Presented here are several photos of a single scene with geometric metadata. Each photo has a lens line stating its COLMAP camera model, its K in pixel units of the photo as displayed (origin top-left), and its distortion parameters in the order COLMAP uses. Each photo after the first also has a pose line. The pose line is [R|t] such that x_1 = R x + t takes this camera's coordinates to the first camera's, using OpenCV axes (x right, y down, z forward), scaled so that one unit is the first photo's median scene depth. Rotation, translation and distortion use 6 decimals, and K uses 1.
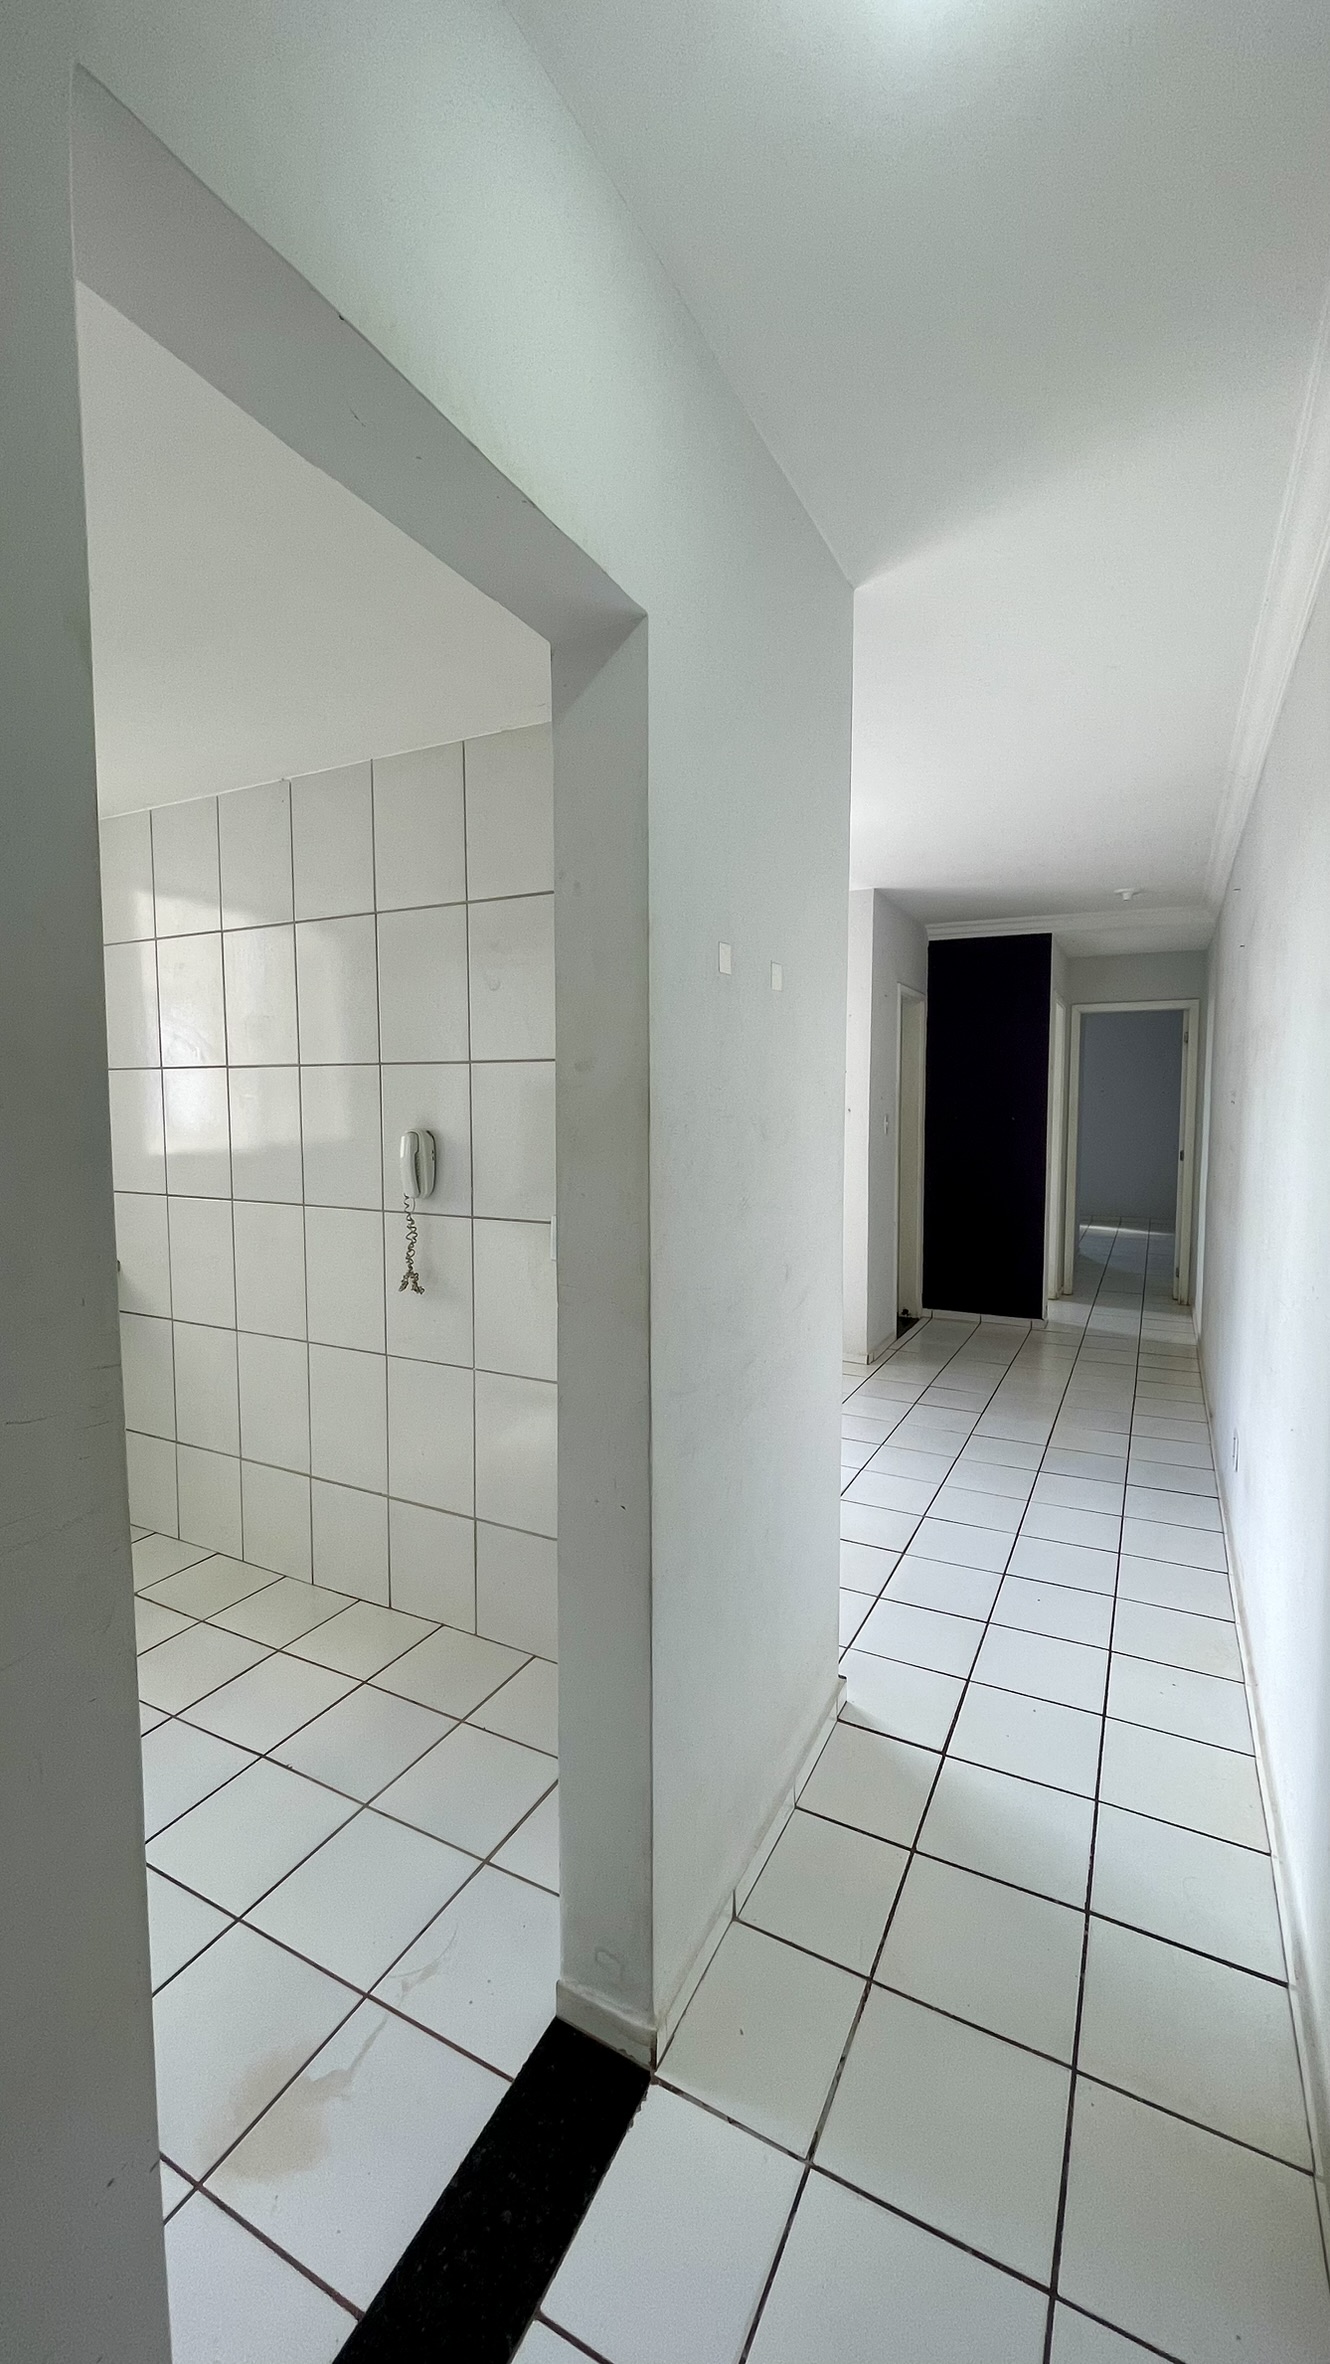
lens RADIAL K [[955.8, 0, 644.2], [0, 955.8, 1181.0], [0, 0, 1]] dist [-0.007662, 0.002780]
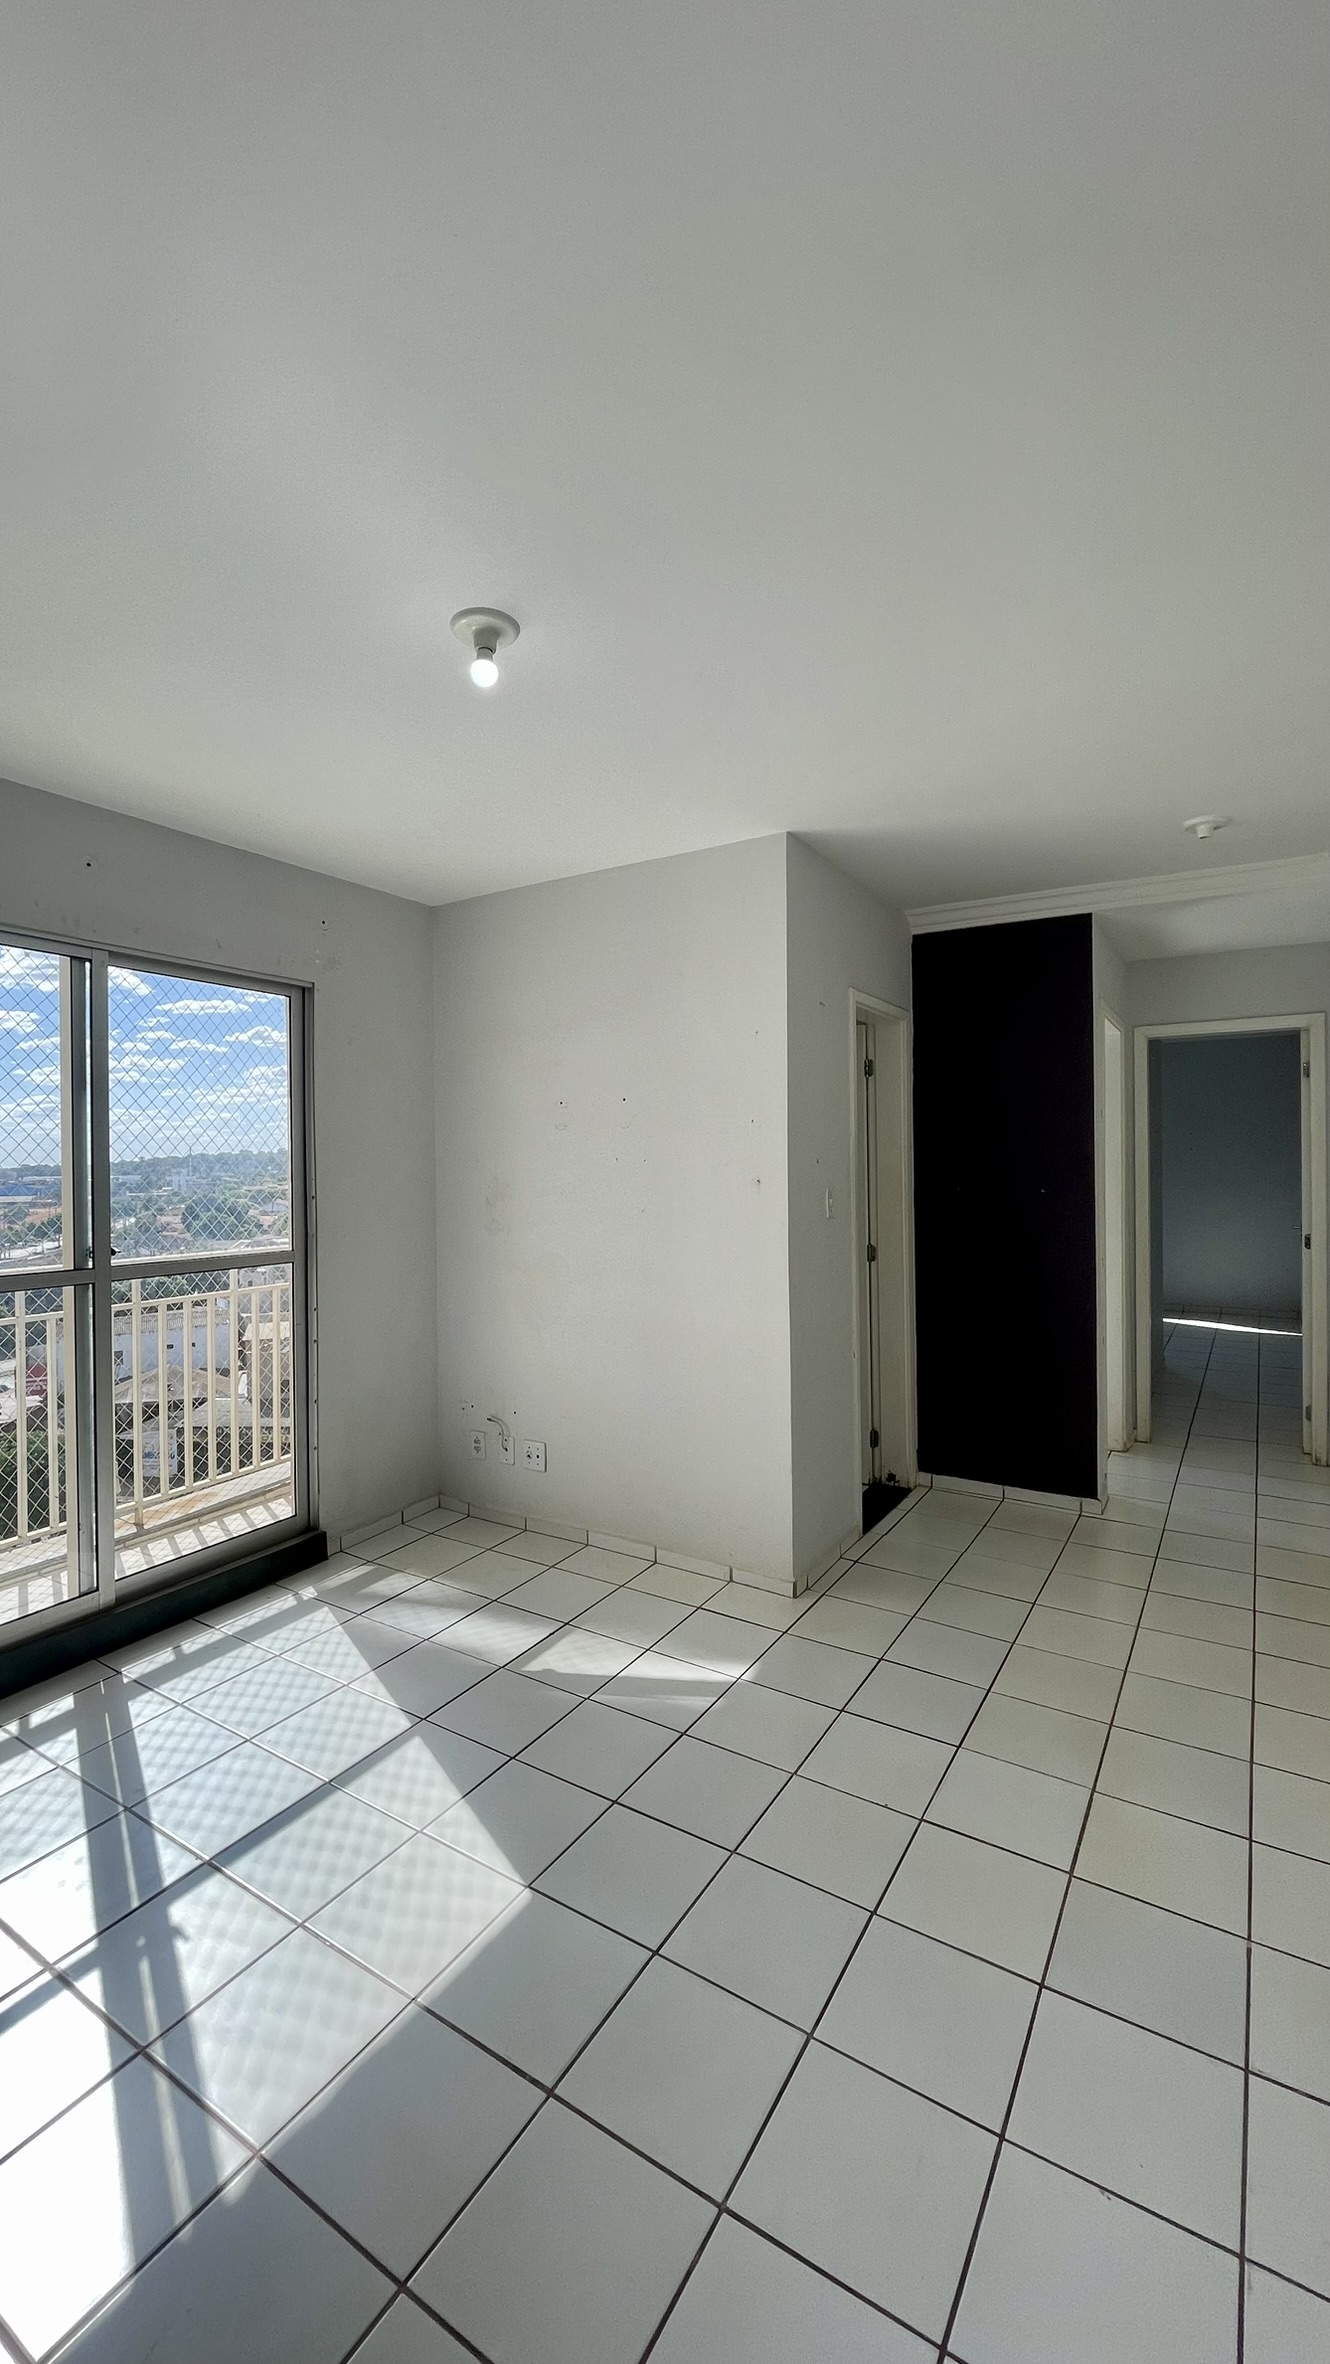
lens RADIAL K [[955.8, 0, 653.1], [0, 955.8, 1172.5], [0, 0, 1]] dist [-0.007662, 0.002780]
pose [[0.997238, -0.005404, -0.074072, 0.161527], [0.000177, 0.997519, -0.070399, -0.030645], [0.074268, 0.070191, 0.994765, 0.310857]]
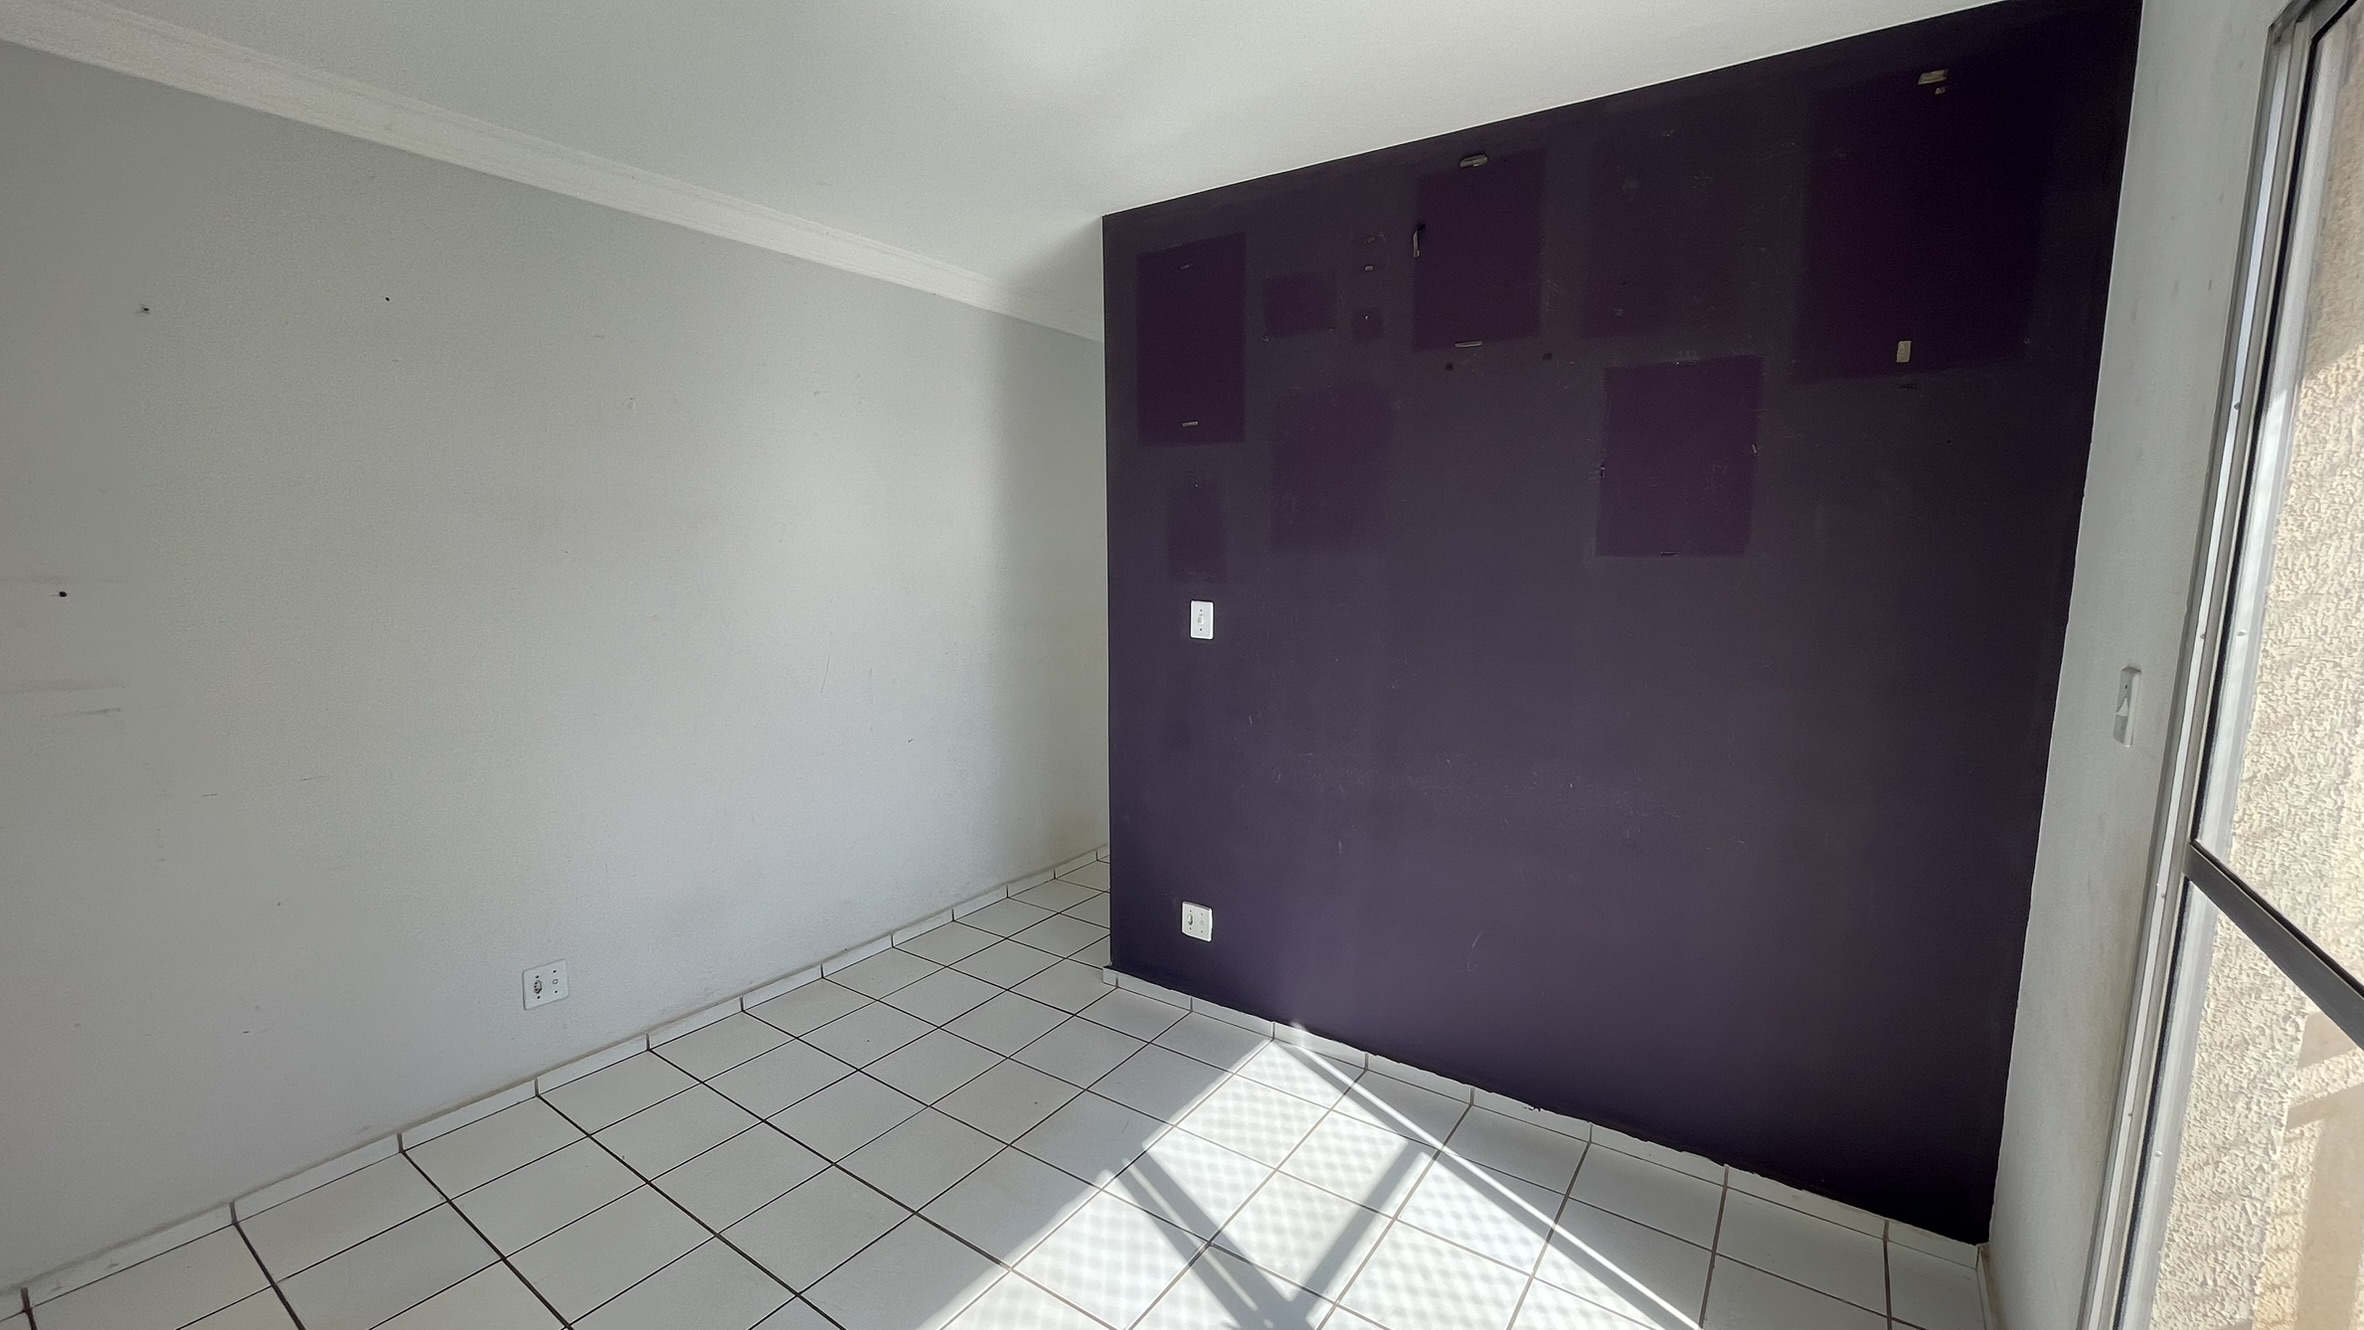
lens RADIAL K [[955.8, 0, 1163.6], [0, 955.8, 683.2], [0, 0, 1]] dist [-0.007662, 0.002780]
pose [[-0.992634, -0.016094, 0.120077, -0.025642], [0.011649, 0.973864, 0.226832, -0.088590], [-0.120590, 0.226560, -0.966503, 0.882944]]
